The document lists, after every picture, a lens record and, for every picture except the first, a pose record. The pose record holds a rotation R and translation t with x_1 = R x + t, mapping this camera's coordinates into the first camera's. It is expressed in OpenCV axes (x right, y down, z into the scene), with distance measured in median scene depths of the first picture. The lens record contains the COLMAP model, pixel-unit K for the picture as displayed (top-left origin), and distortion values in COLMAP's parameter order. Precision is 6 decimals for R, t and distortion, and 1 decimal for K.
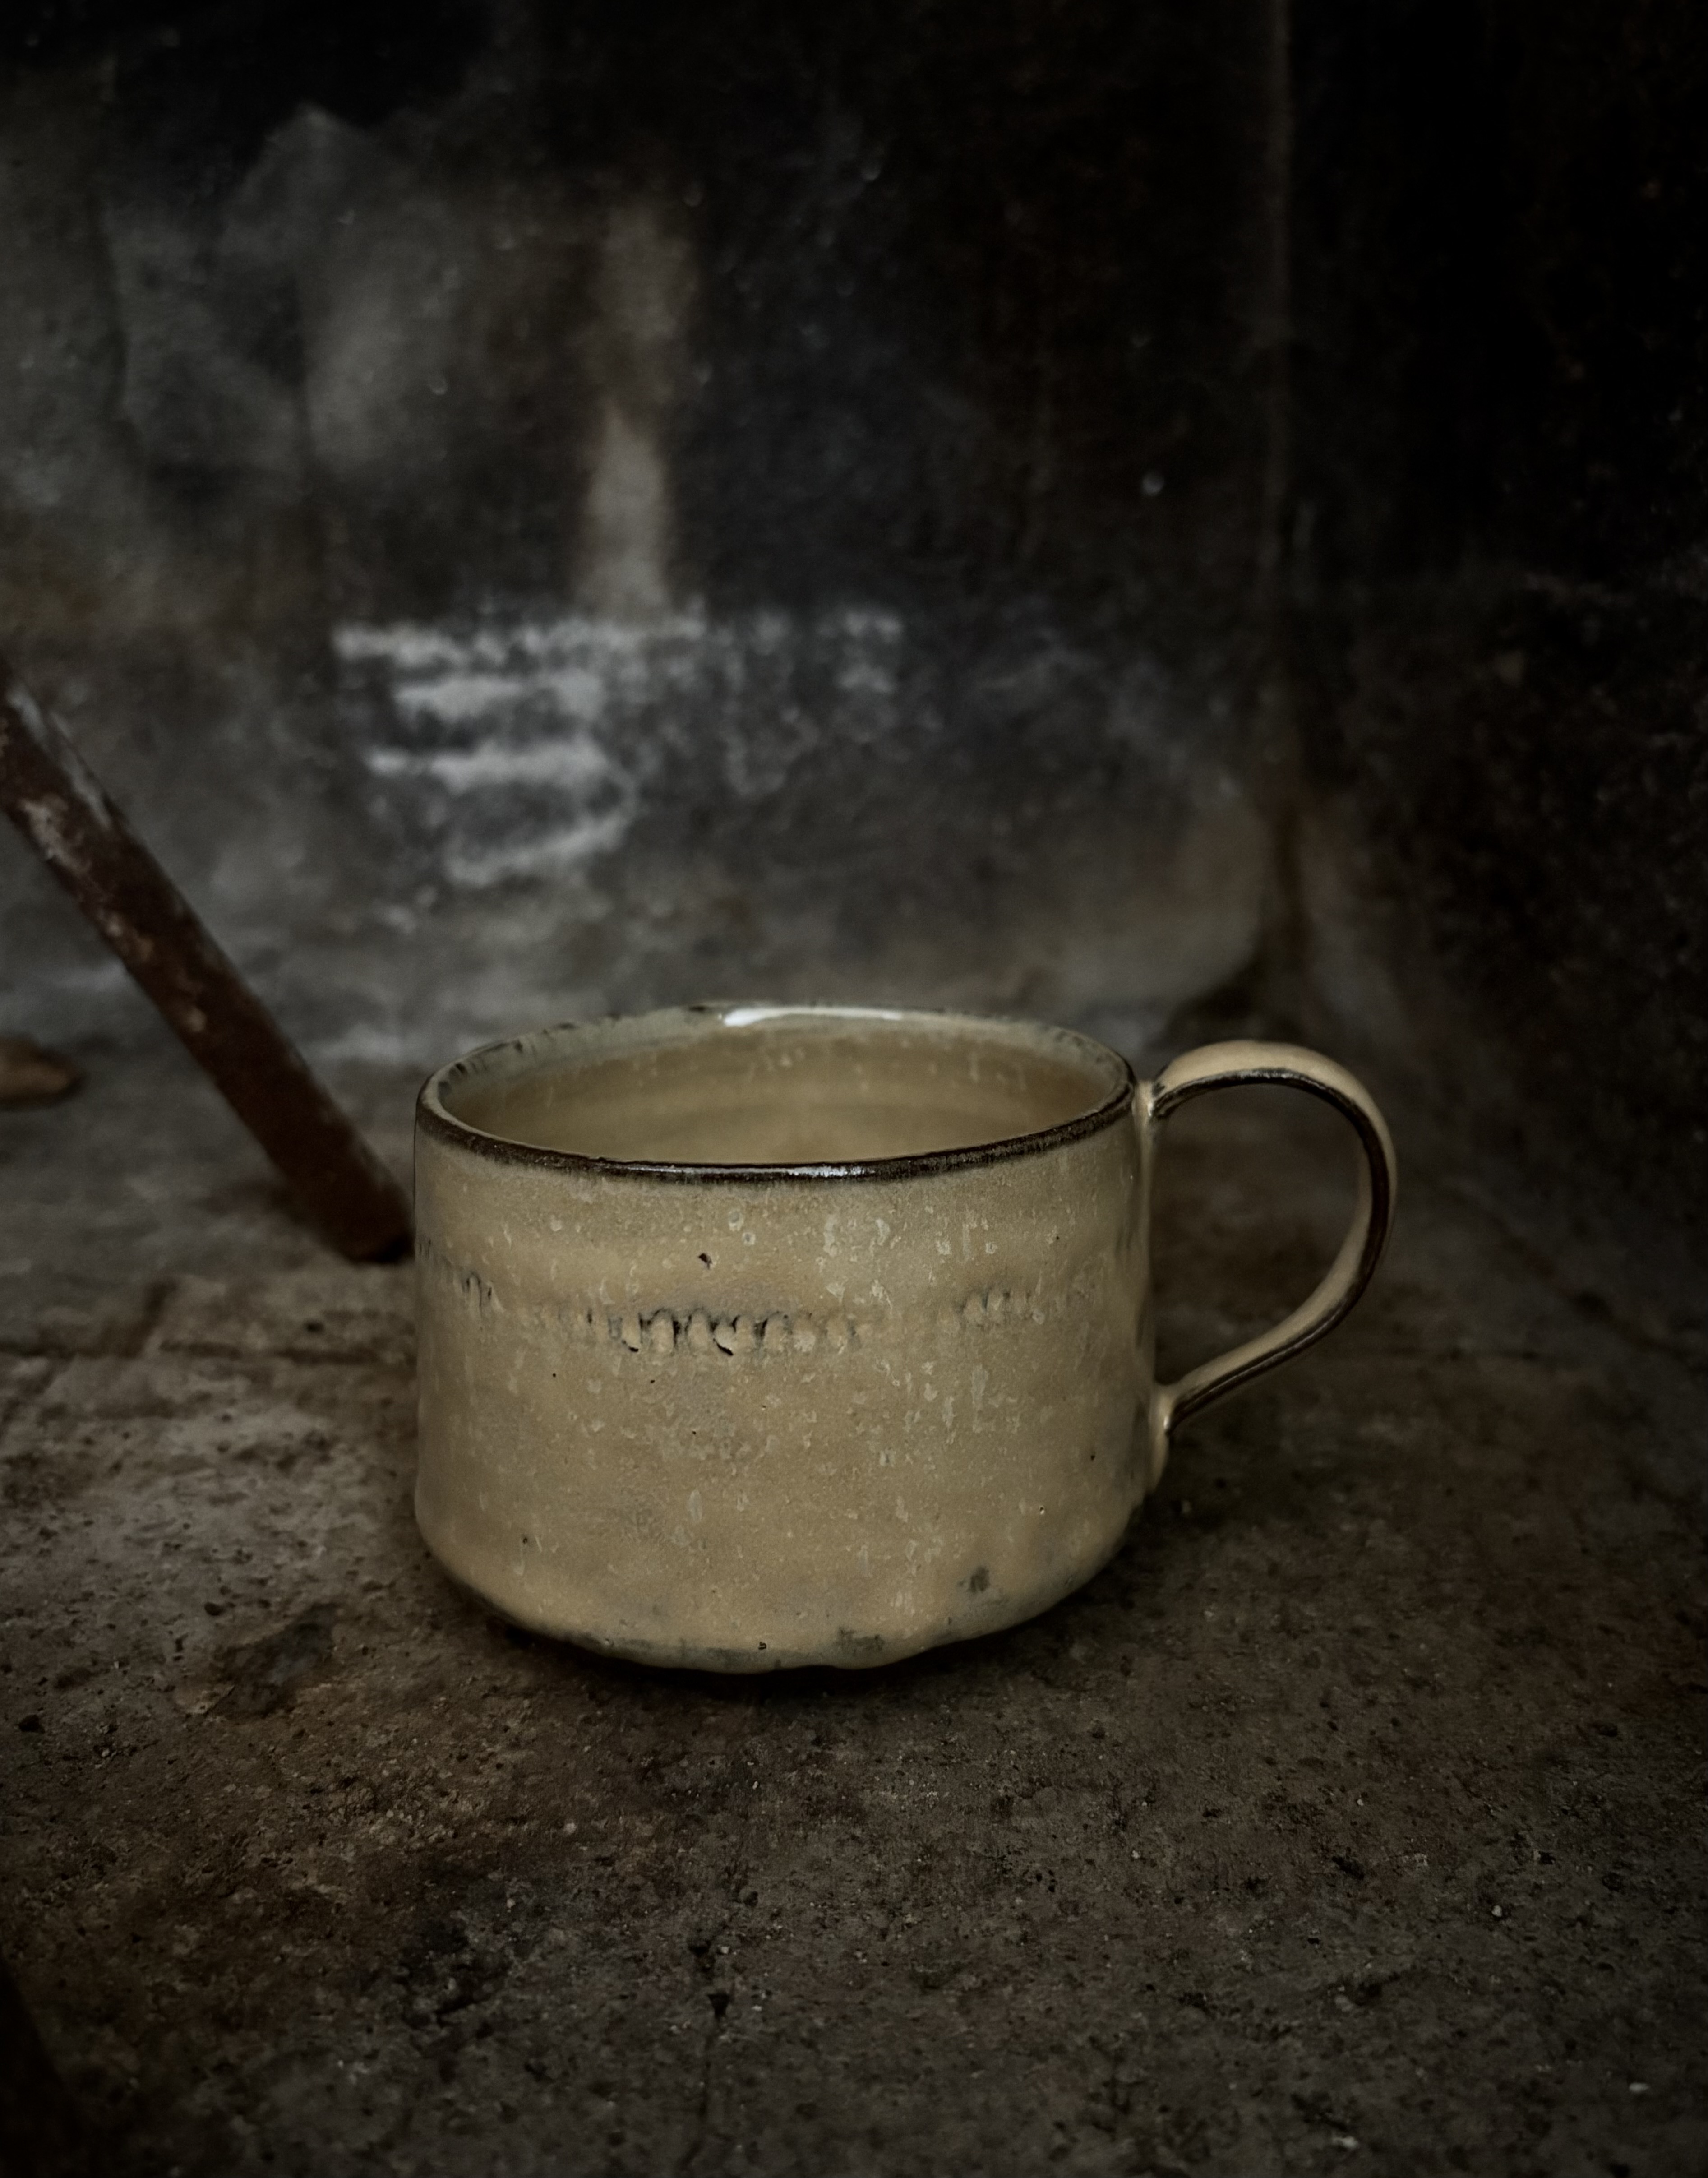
lens RADIAL K [[2090.2, 0, 934.0], [0, 2090.2, 1114.1], [0, 0, 1]] dist [-0.079964, 0.164202]
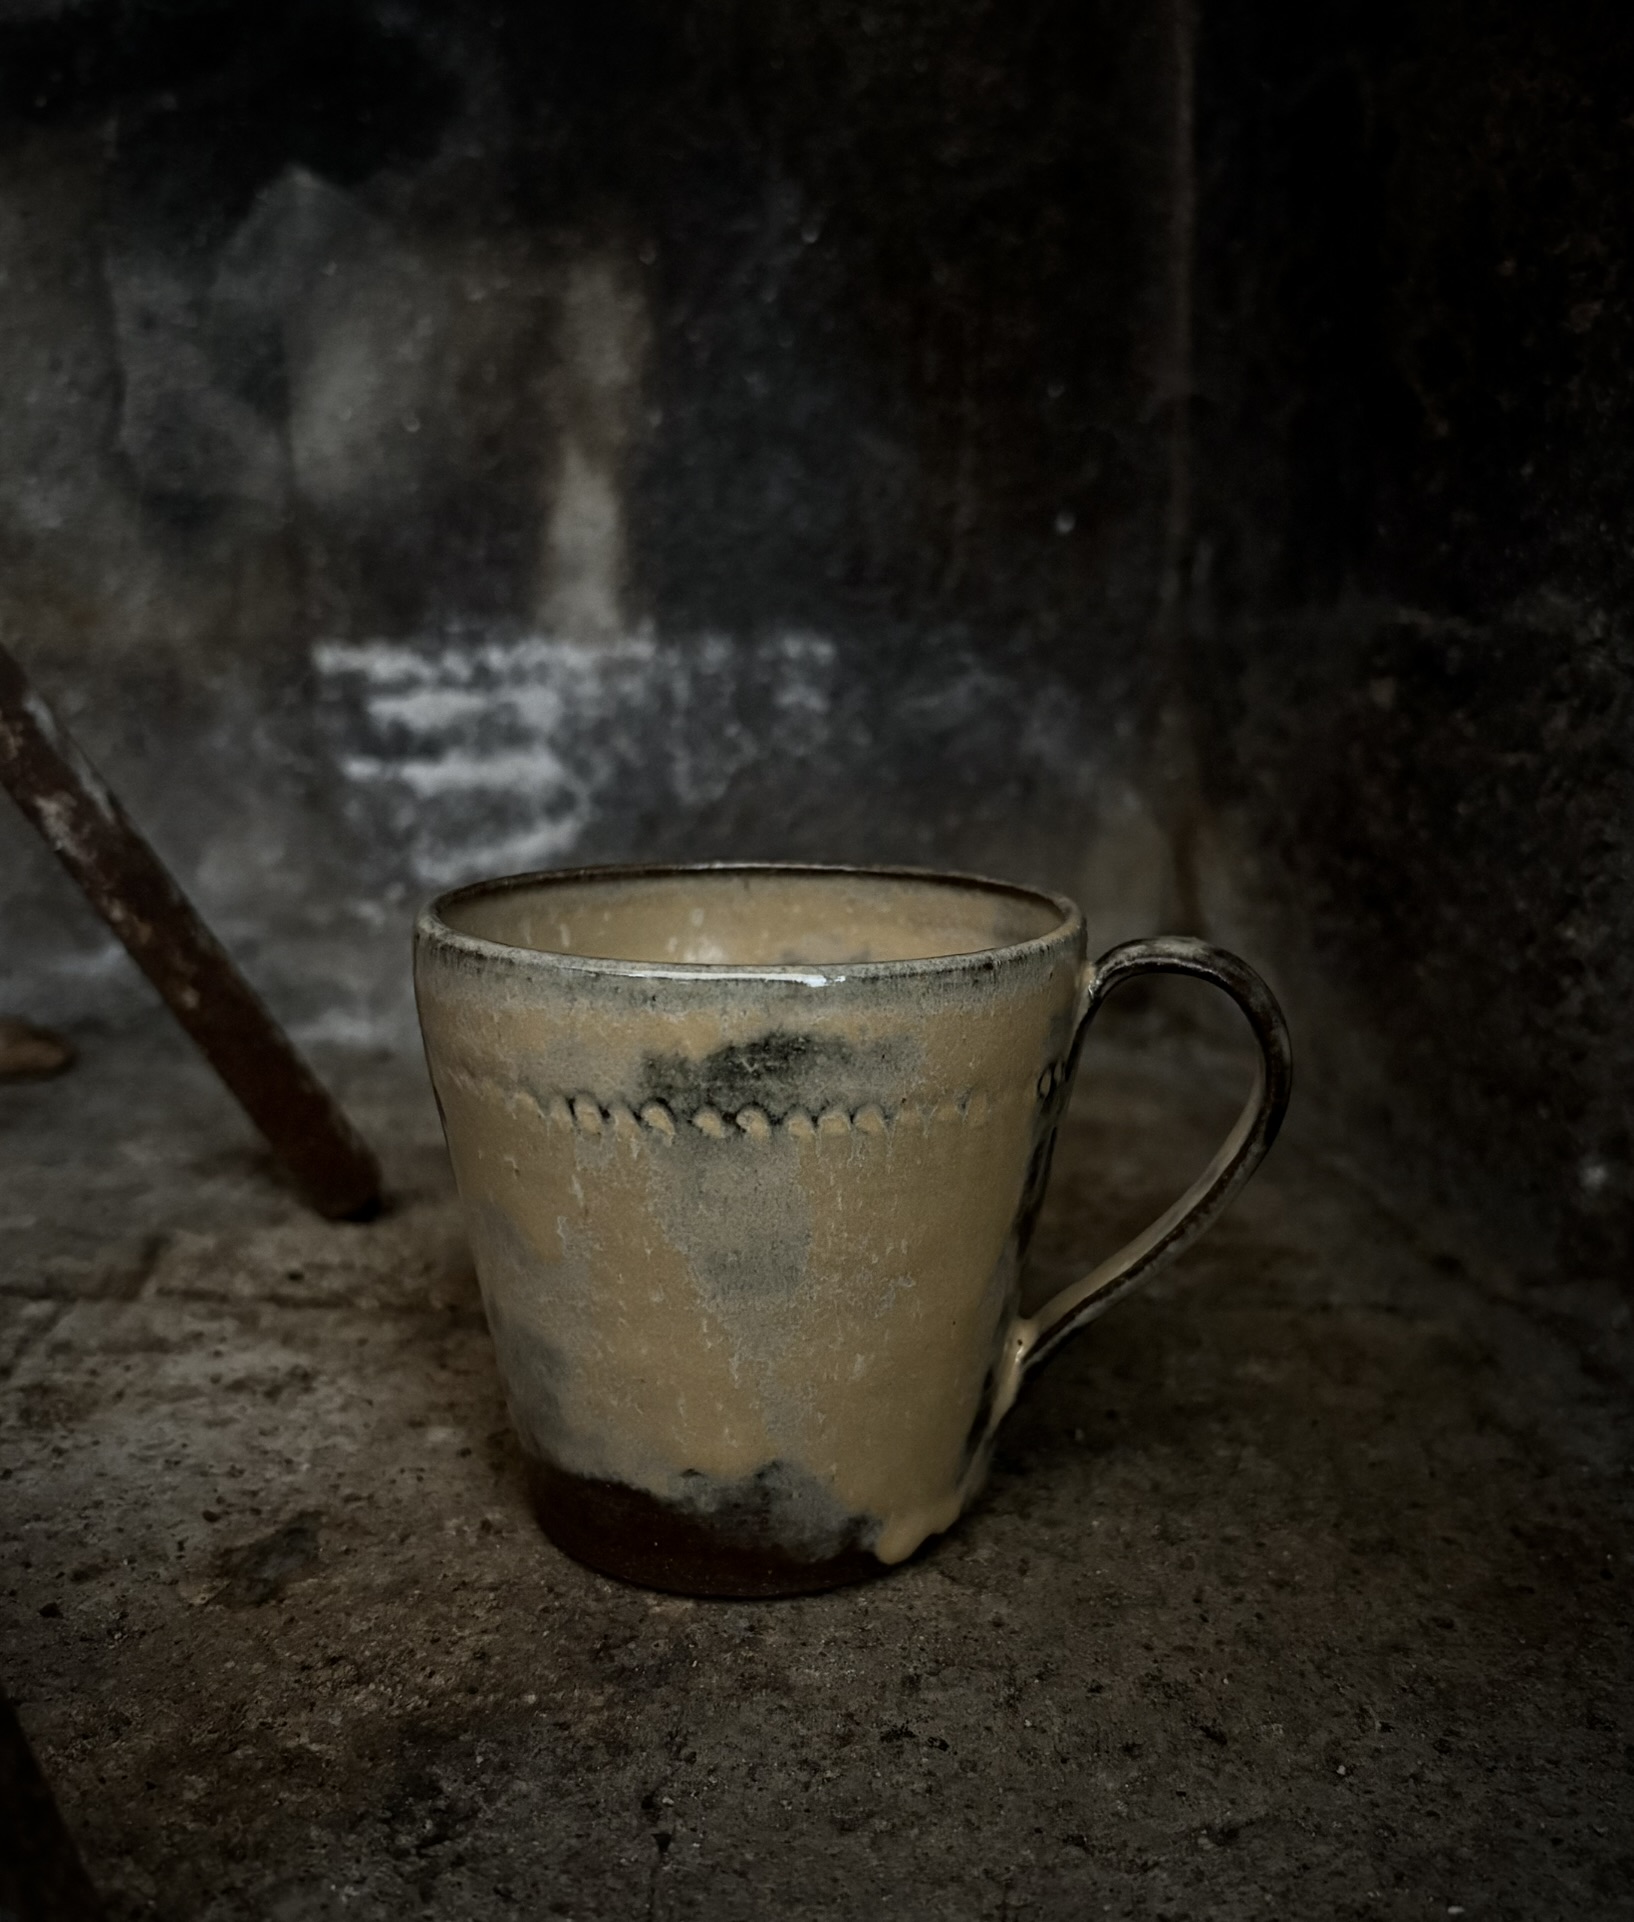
lens RADIAL K [[1975.3, 0, 891.7], [0, 1975.3, 1109.8], [0, 0, 1]] dist [-0.085529, 0.180788]
pose [[0.999841, 0.009441, 0.015110, 0.002217], [-0.009407, 0.999953, -0.002294, 0.018395], [-0.015131, 0.002152, 0.999883, -0.065092]]
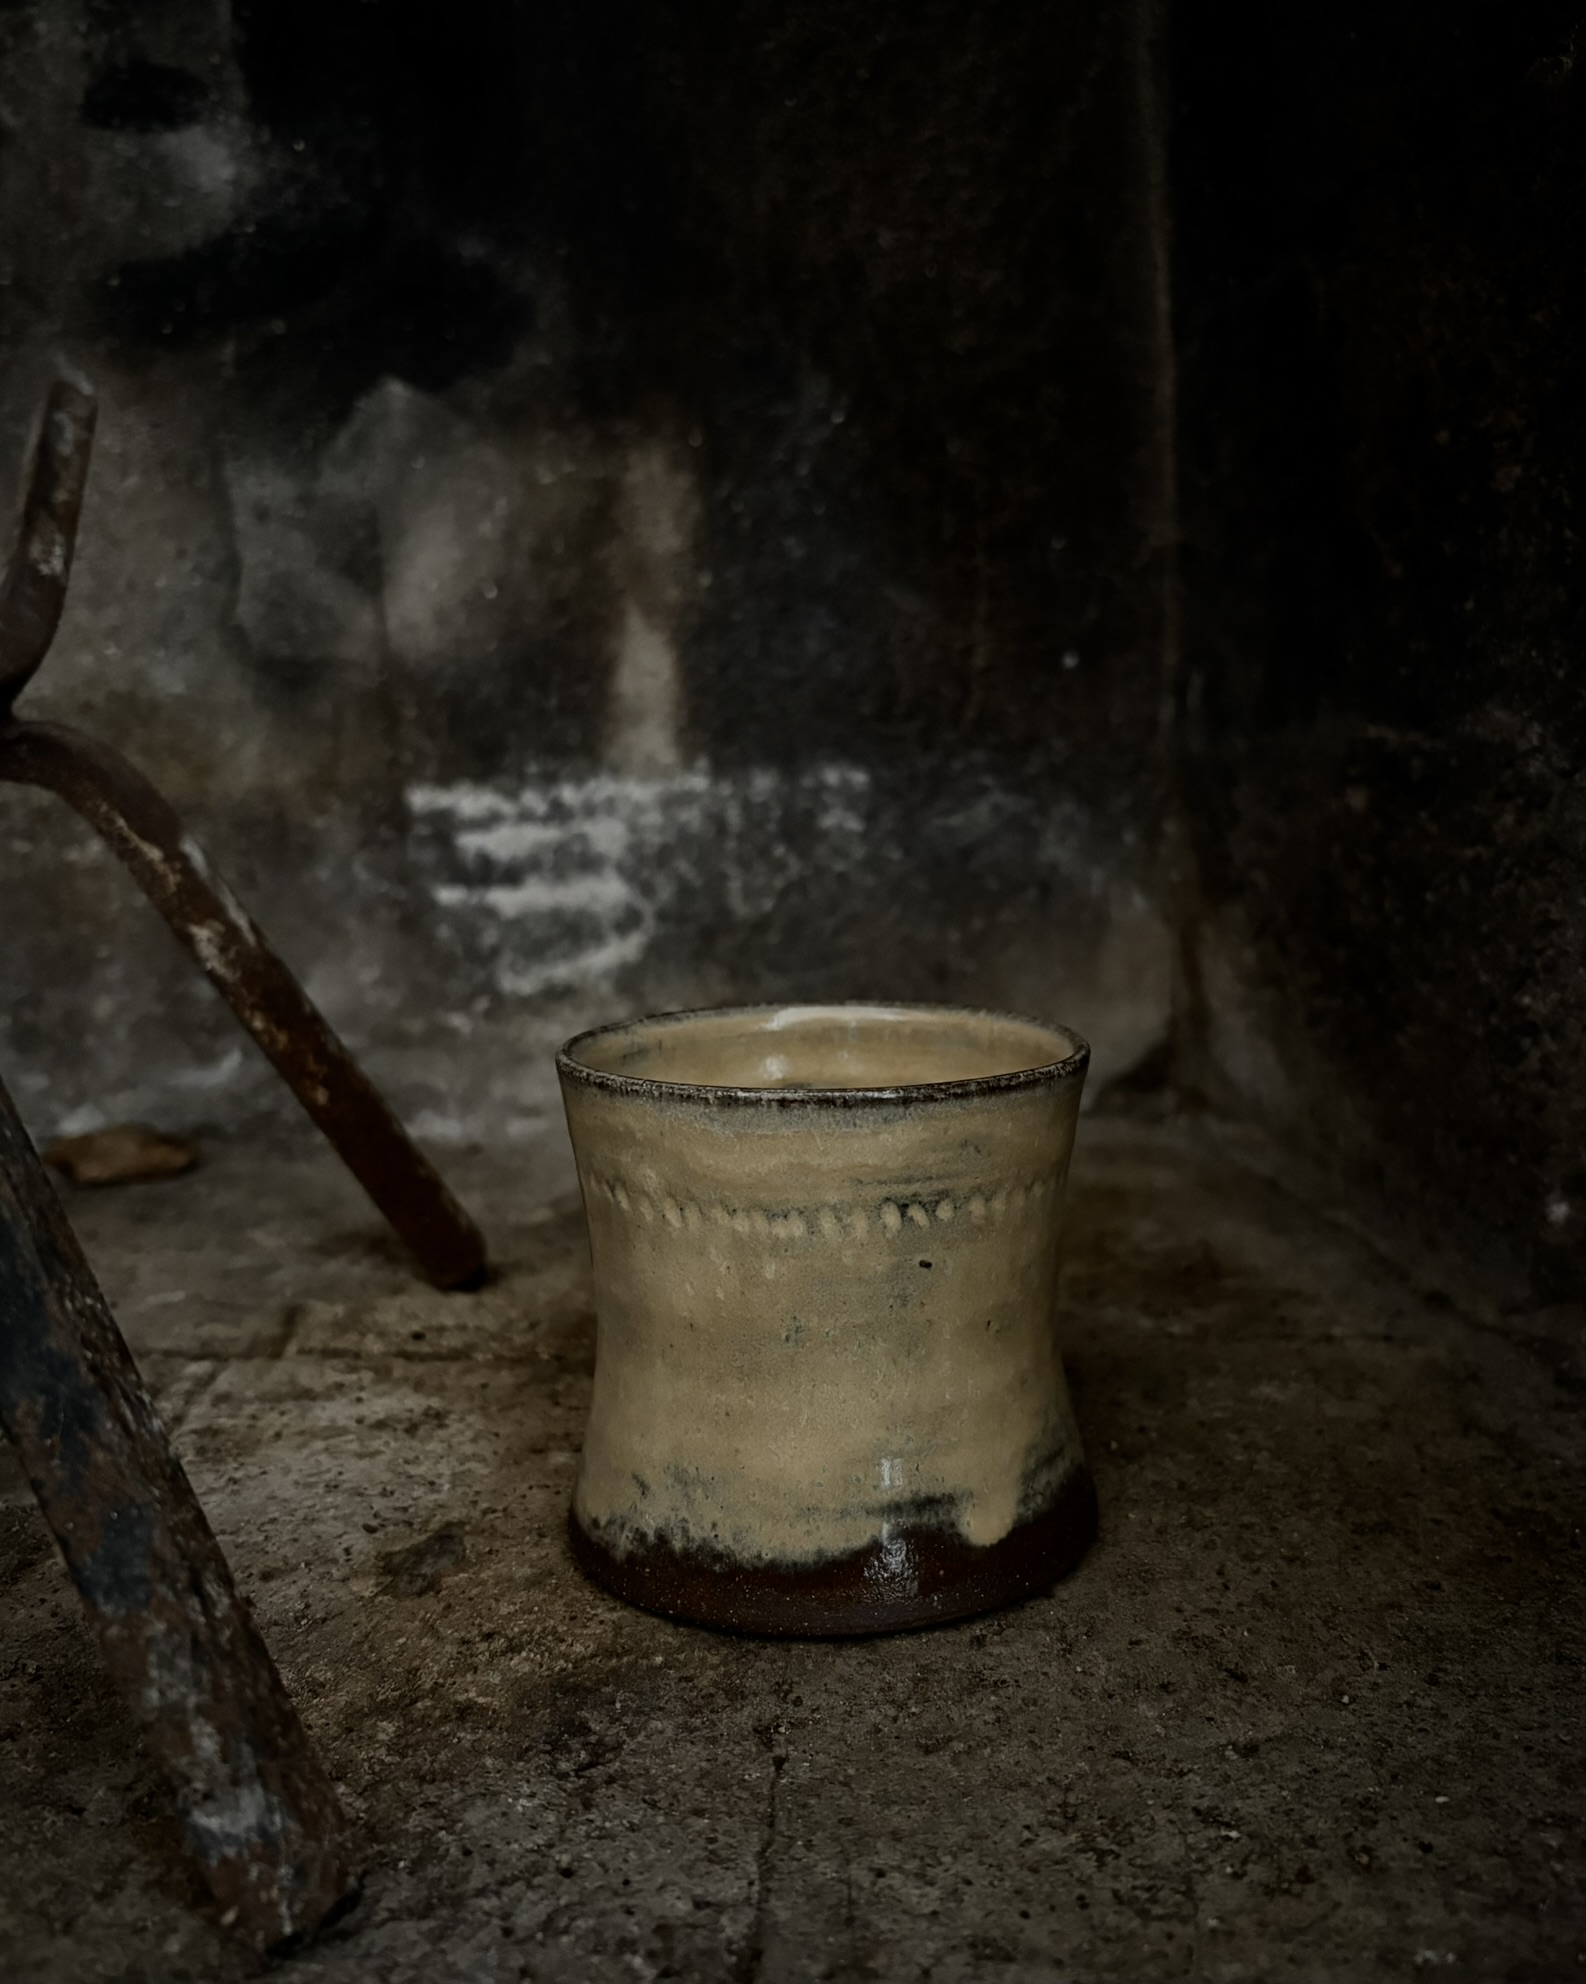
lens RADIAL K [[1922.0, 0, 867.9], [0, 1922.0, 1072.1], [0, 0, 1]] dist [-0.044325, 0.101640]
pose [[0.999766, -0.019082, -0.010144, -0.016341], [0.018246, 0.996867, -0.076965, 0.051484], [0.011580, 0.076762, 0.996982, -0.226579]]
